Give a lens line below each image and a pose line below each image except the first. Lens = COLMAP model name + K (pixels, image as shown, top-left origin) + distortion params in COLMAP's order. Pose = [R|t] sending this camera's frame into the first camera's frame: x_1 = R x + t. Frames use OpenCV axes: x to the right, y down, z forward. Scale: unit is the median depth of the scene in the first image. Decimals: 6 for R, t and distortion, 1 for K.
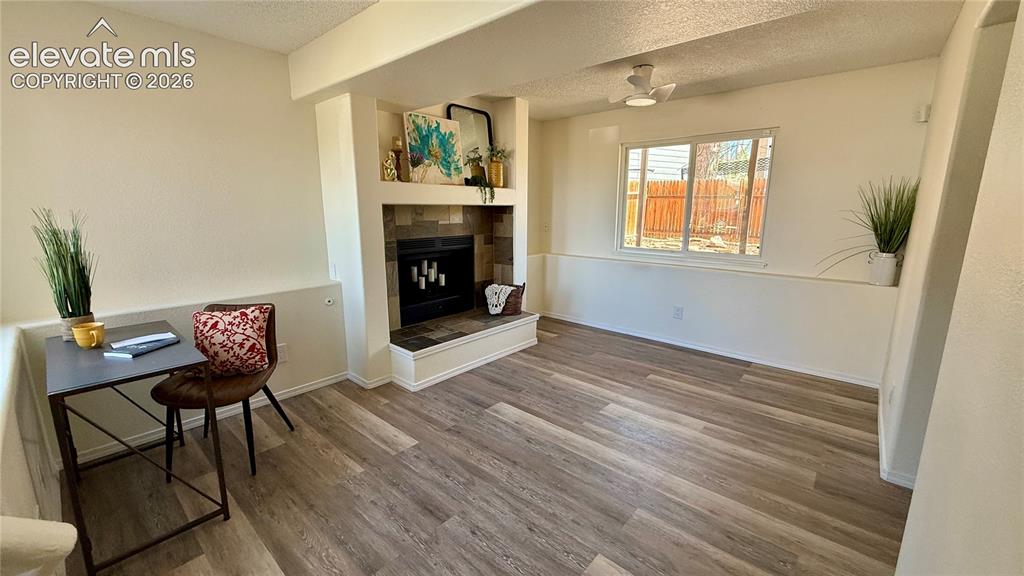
lens RADIAL K [[410.1, 0, 514.9], [0, 410.1, 288.0], [0, 0, 1]] dist [0.000661, 0.000690]
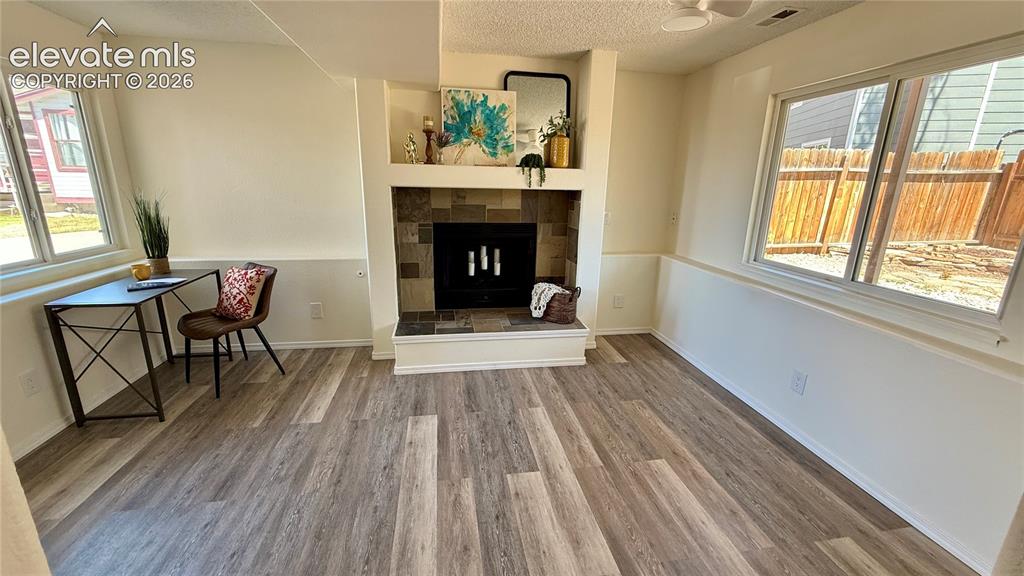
lens RADIAL K [[410.1, 0, 507.3], [0, 410.1, 289.2], [0, 0, 1]] dist [0.000661, 0.000690]
pose [[0.772988, 0.174411, -0.609975, 0.468566], [-0.140292, 0.984658, 0.103760, -0.083872], [0.618714, 0.005369, 0.785598, 0.320307]]
